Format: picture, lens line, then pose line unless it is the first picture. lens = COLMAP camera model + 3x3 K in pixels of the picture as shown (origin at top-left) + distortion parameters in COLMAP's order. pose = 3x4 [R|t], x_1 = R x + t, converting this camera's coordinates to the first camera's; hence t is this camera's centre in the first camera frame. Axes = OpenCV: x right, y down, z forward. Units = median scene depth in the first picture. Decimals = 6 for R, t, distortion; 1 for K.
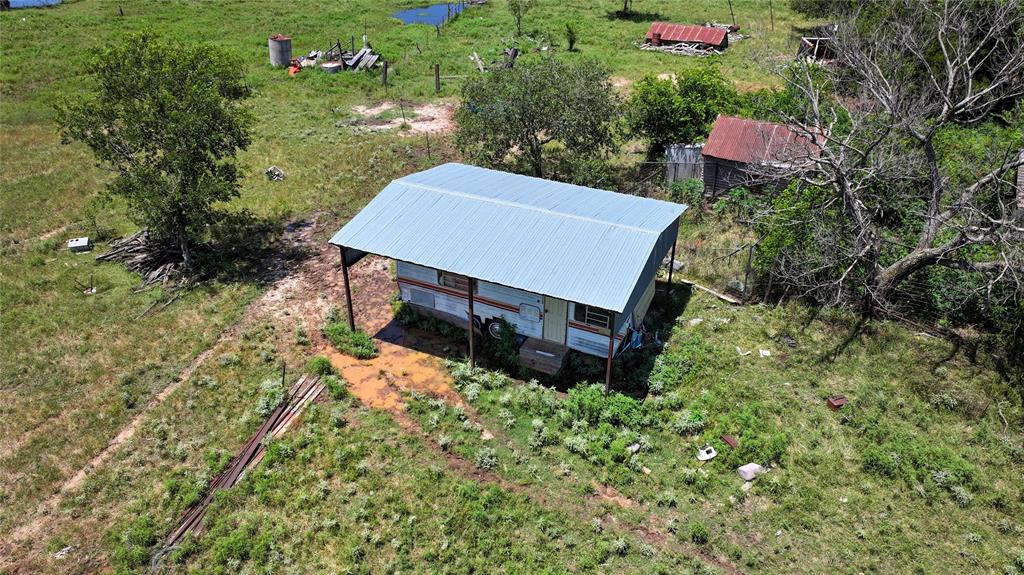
lens RADIAL K [[720.4, 0, 509.2], [0, 720.4, 288.2], [0, 0, 1]] dist [-0.002034, 0.020272]
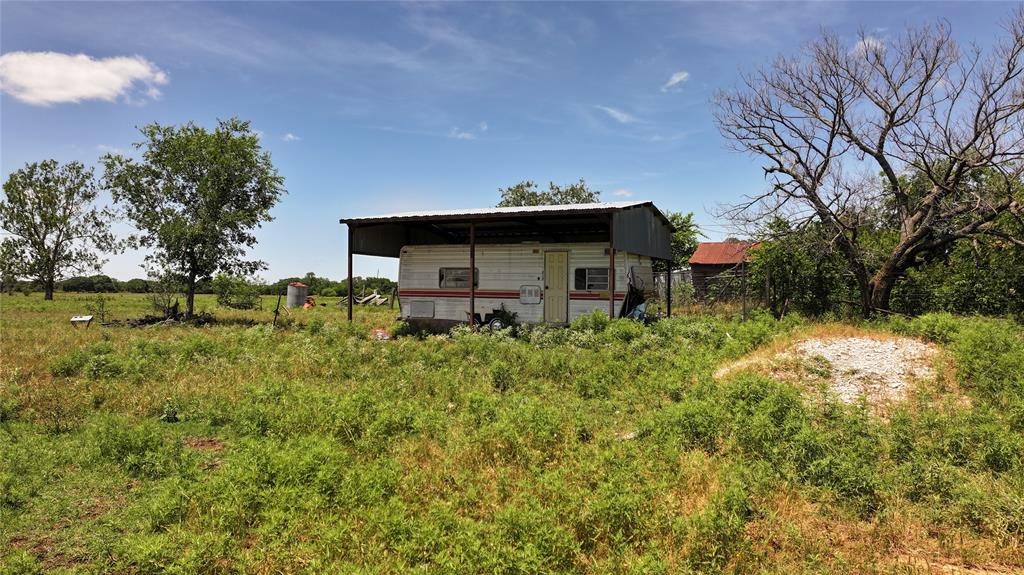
lens RADIAL K [[720.4, 0, 515.0], [0, 720.4, 287.7], [0, 0, 1]] dist [-0.002034, 0.020272]
pose [[0.999902, 0.008236, 0.011278, -0.004033], [-0.001377, 0.861803, -0.507241, 0.511667], [-0.013897, 0.507176, 0.861730, 0.126818]]
